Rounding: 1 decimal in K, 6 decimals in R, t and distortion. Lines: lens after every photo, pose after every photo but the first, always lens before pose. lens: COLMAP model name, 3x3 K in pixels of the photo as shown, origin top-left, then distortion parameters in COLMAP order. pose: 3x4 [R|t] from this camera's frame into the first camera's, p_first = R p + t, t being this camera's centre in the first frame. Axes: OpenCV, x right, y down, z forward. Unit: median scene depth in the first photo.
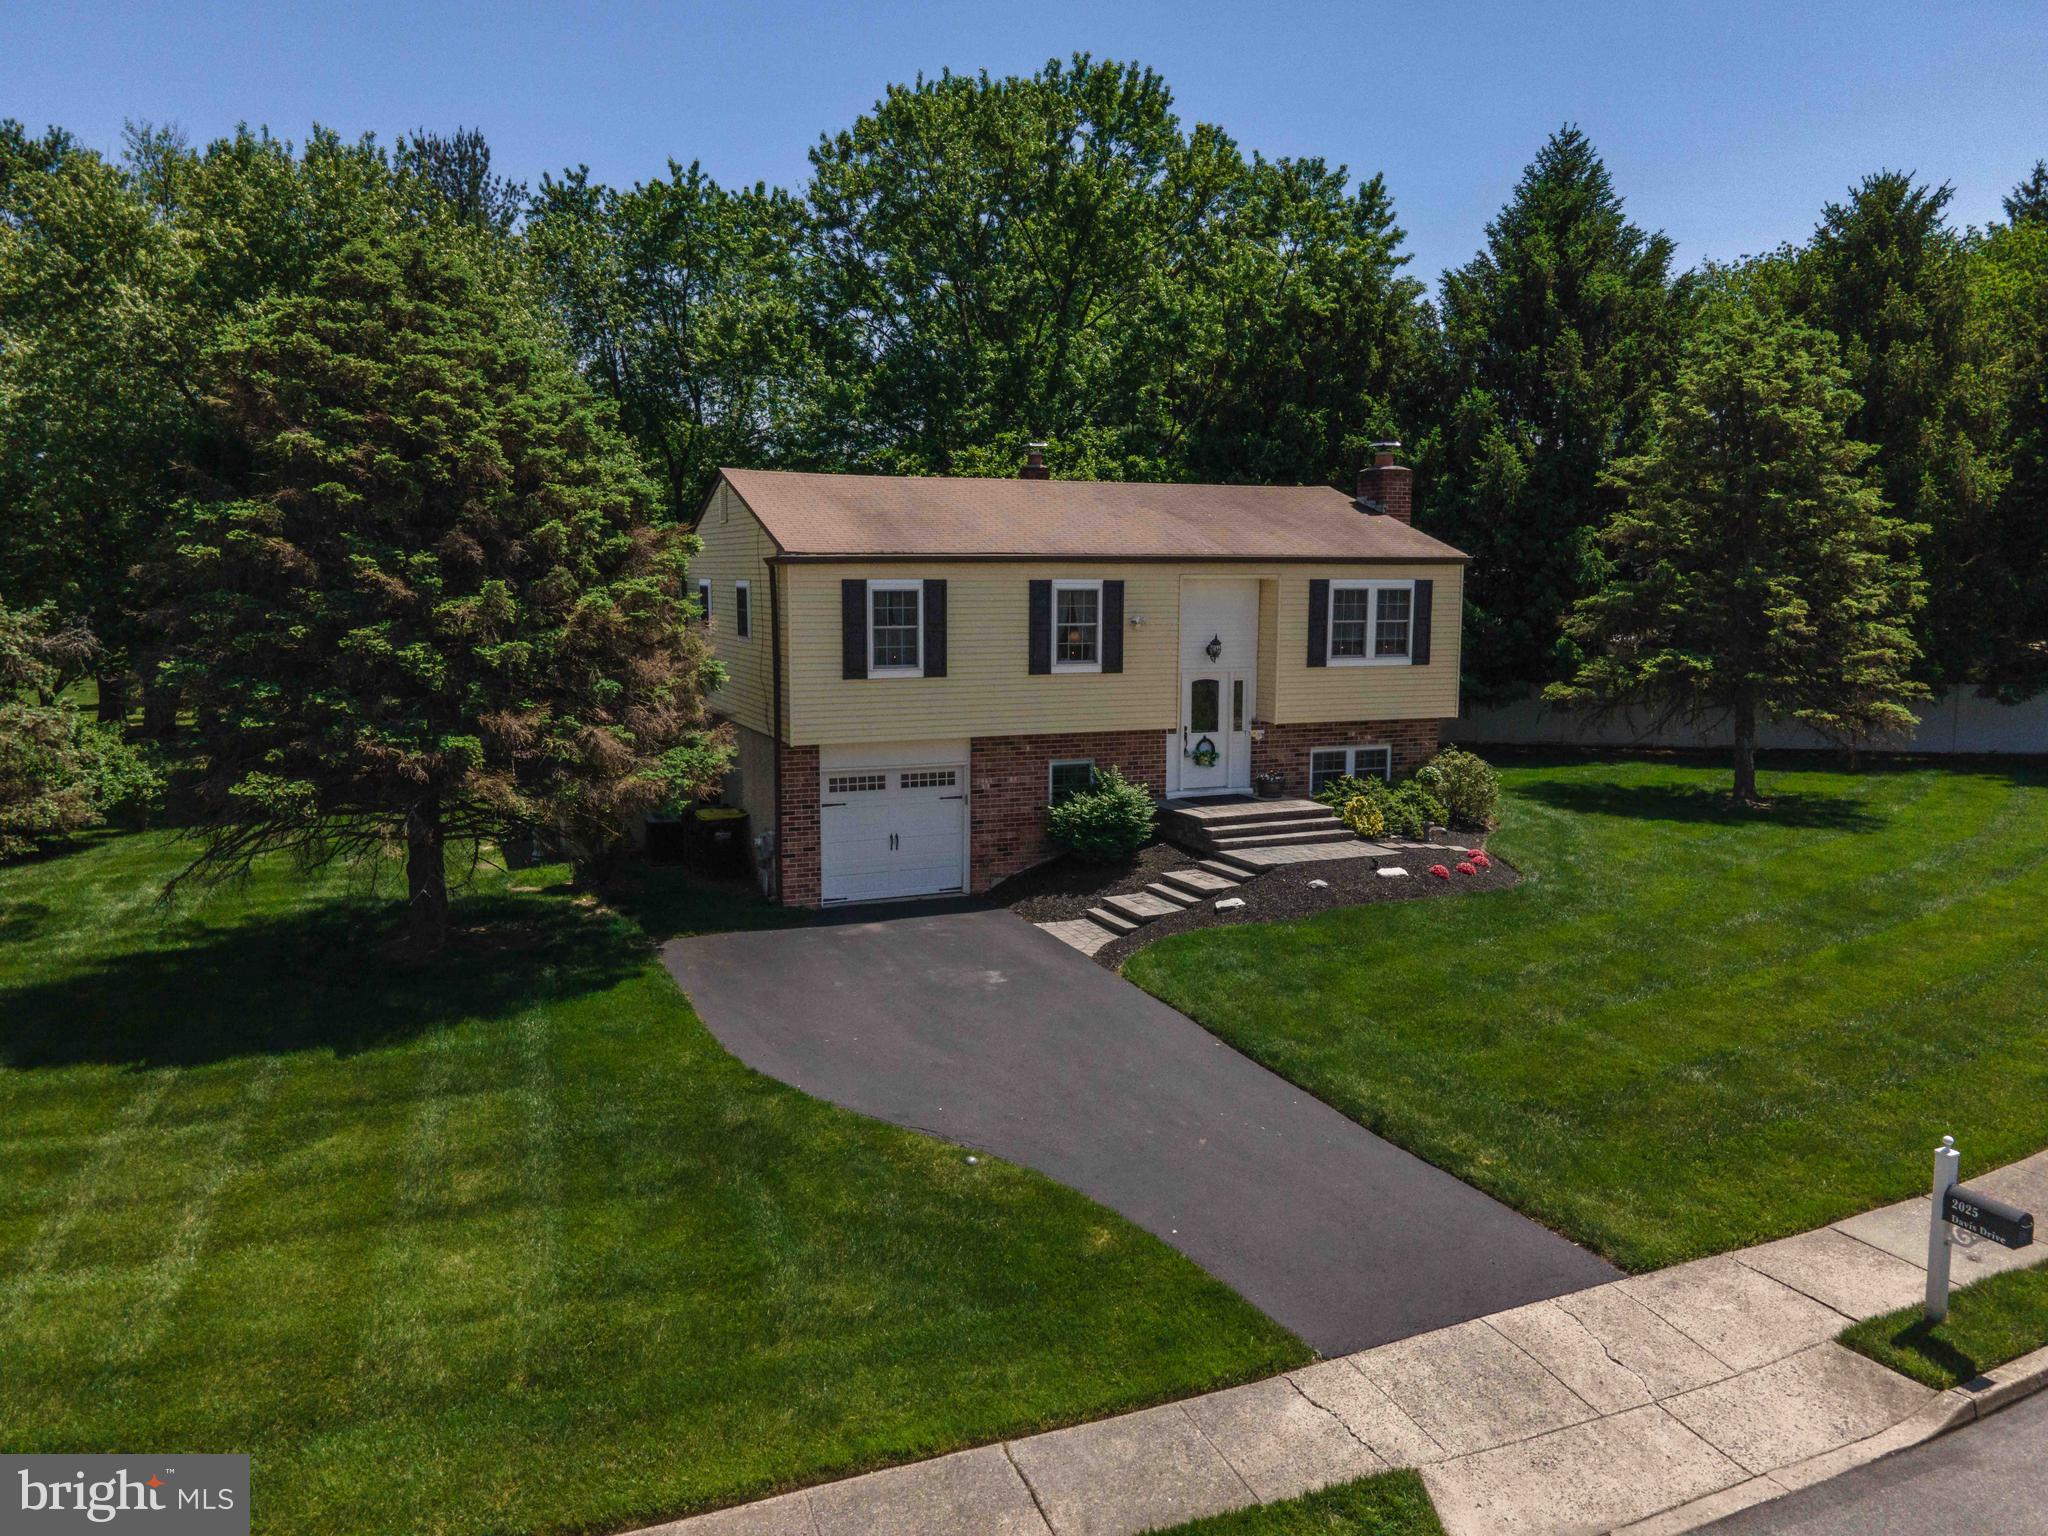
lens RADIAL K [[1482.1, 0, 1028.6], [0, 1482.1, 766.5], [0, 0, 1]] dist [0.034626, 0.001135]
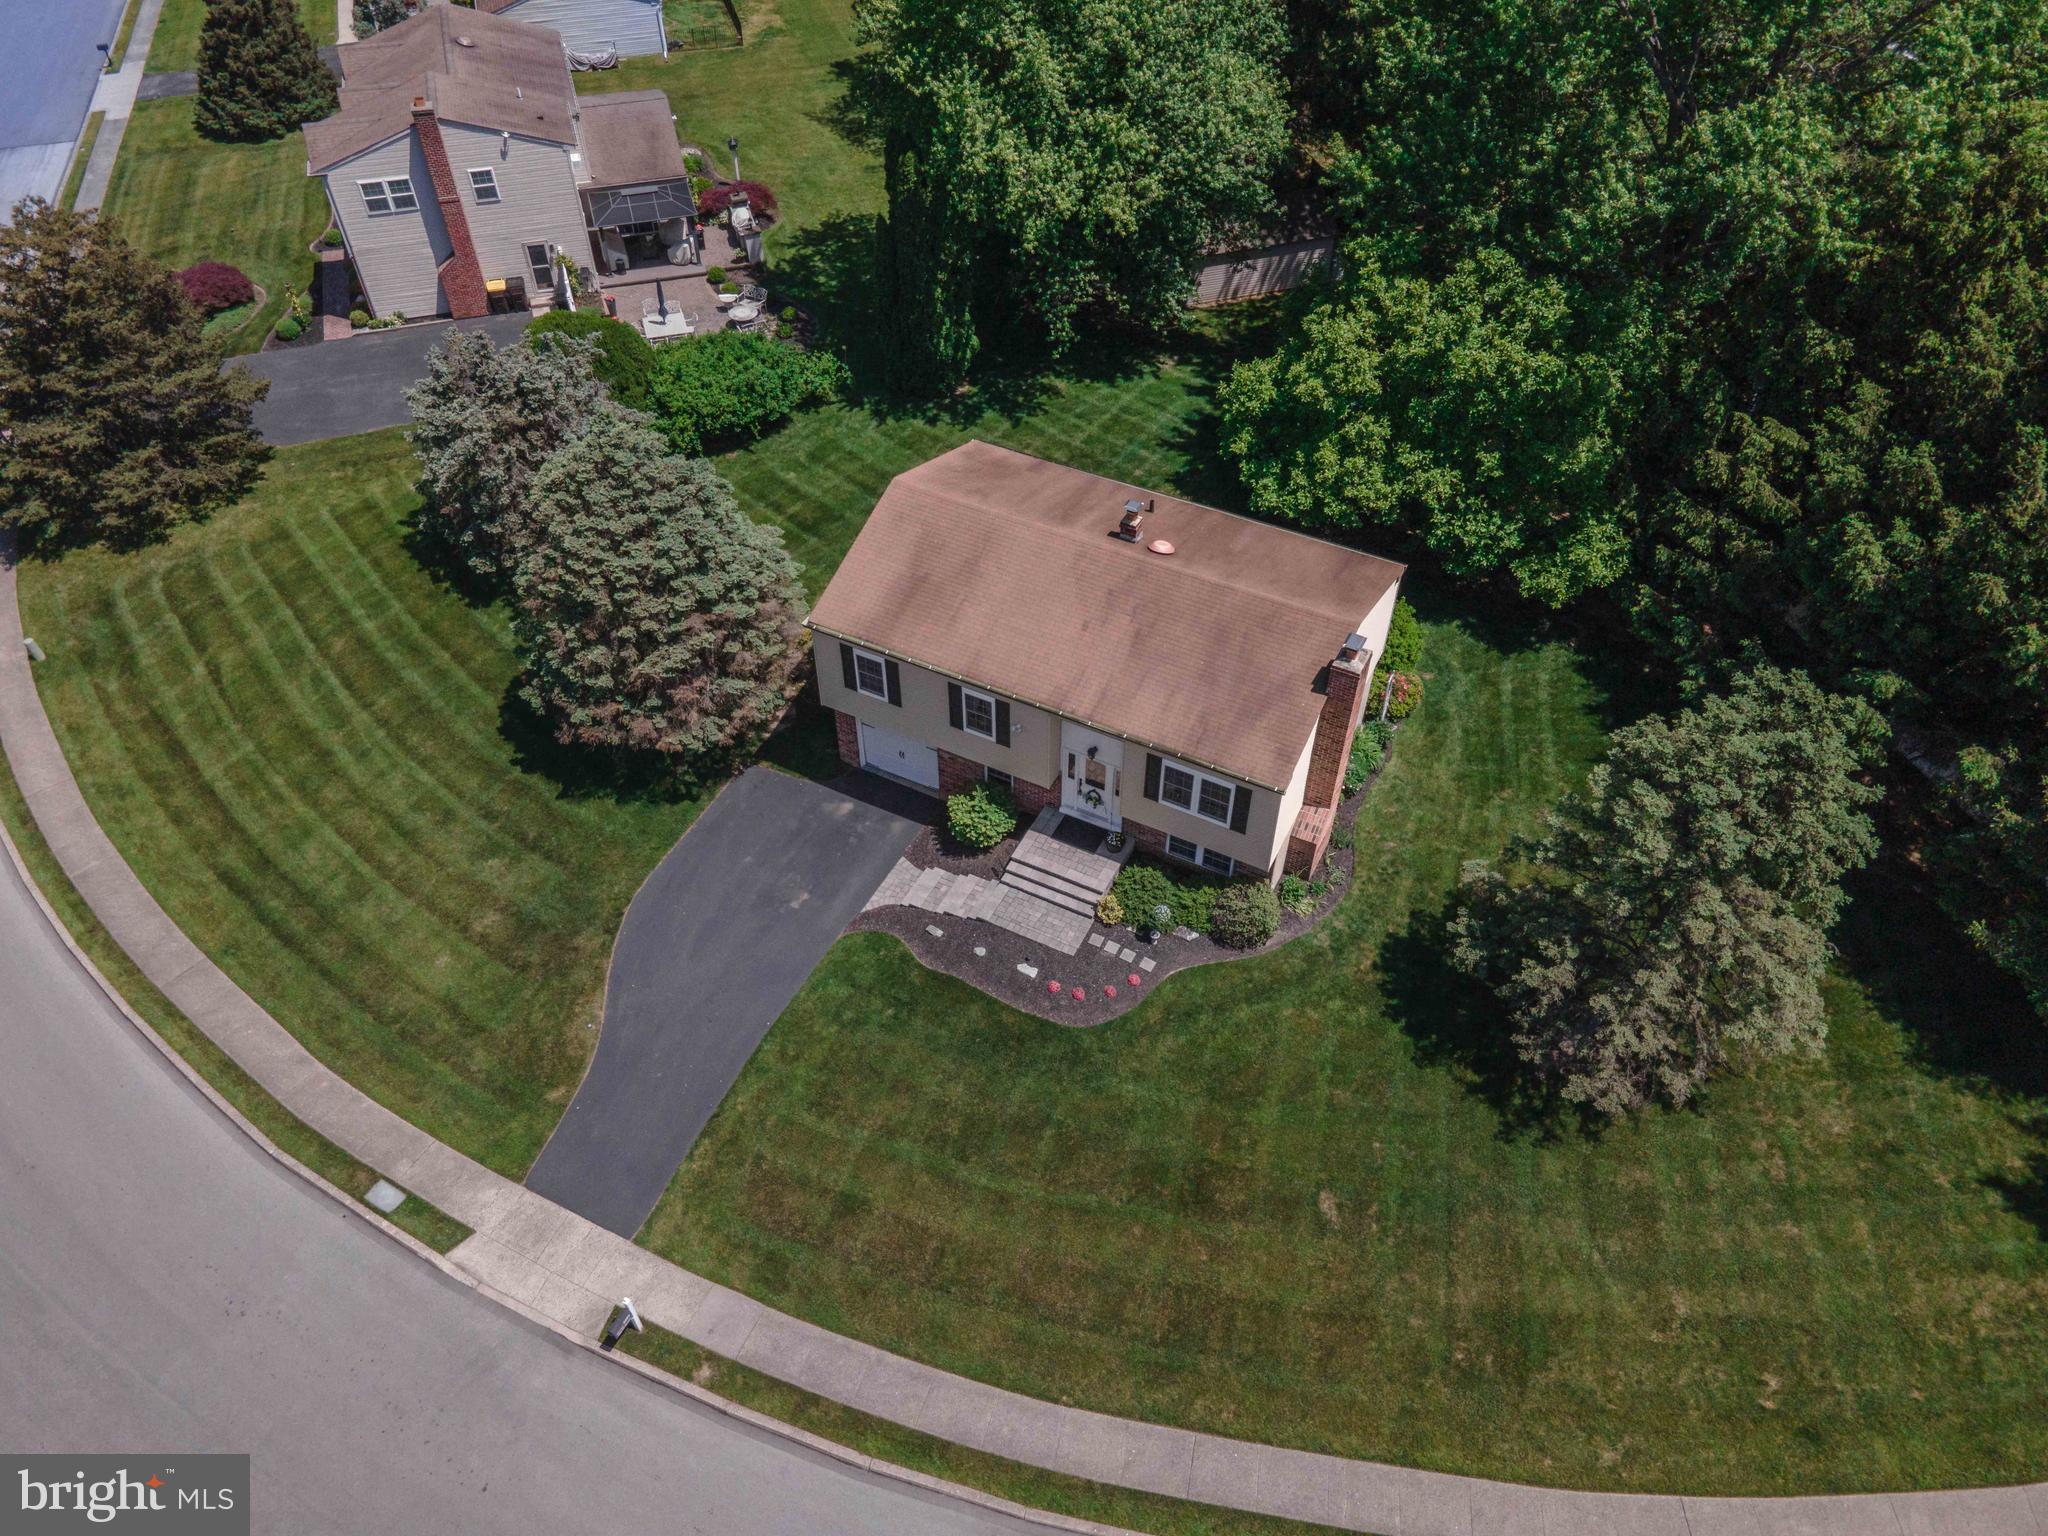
lens RADIAL K [[1482.1, 0, 1028.6], [0, 1482.1, 766.5], [0, 0, 1]] dist [0.034626, 0.001135]
pose [[0.635275, 0.556663, -0.535307, 0.898264], [-0.100793, 0.746979, 0.657163, -1.048119], [0.765681, -0.363524, 0.530644, 0.216725]]
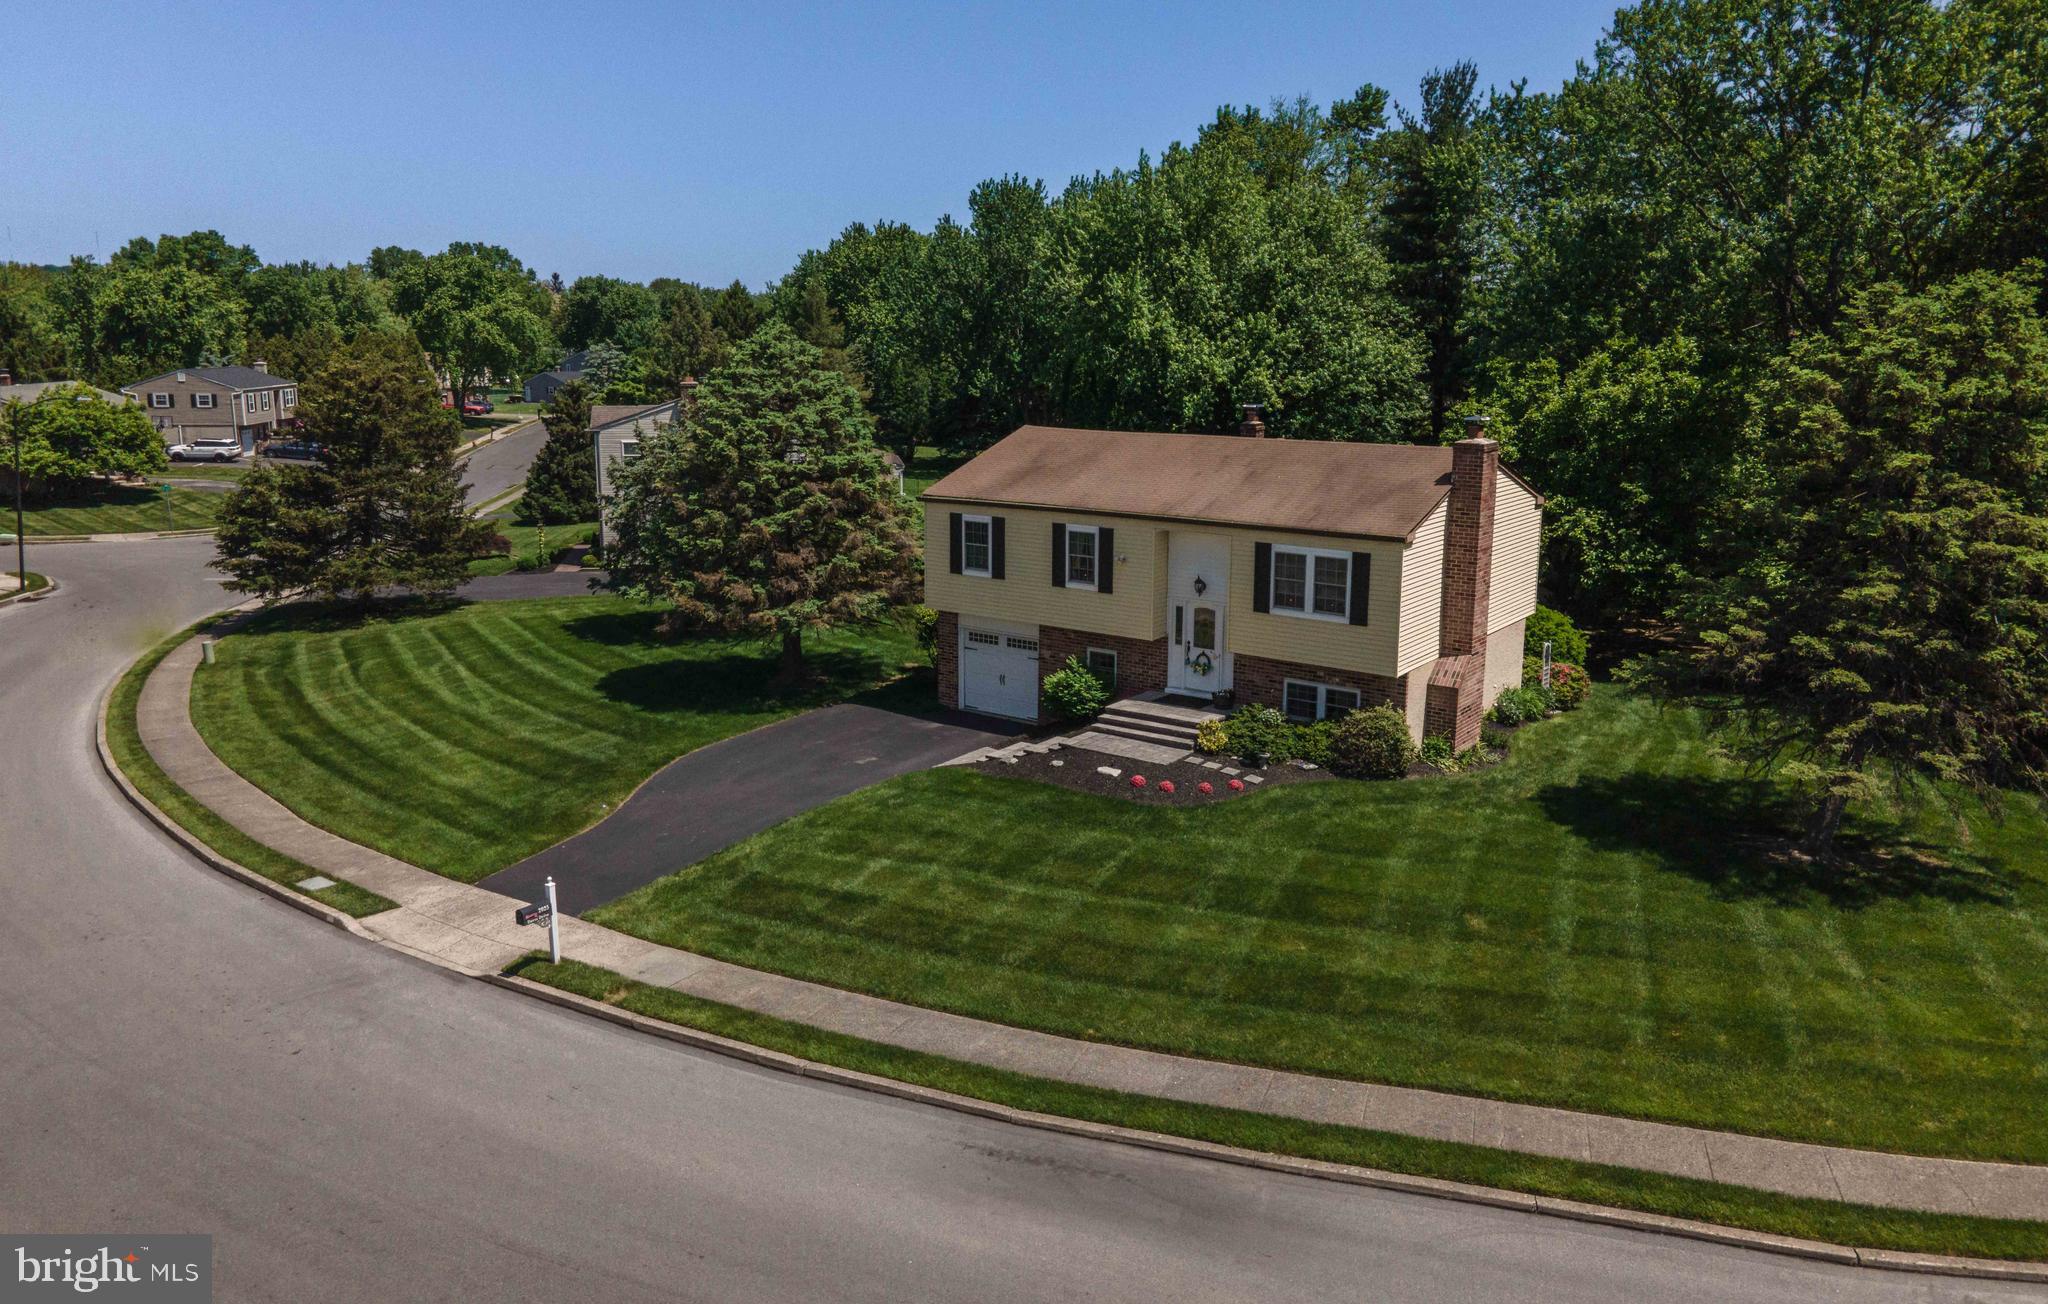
lens RADIAL K [[1482.3, 0, 1028.7], [0, 1482.3, 615.4], [0, 0, 1]] dist [0.032621, -0.002351]
pose [[0.508939, 0.163917, -0.845051, 1.218173], [-0.113187, 0.985922, 0.123075, -0.208588], [0.853329, 0.033011, 0.520327, 0.212652]]
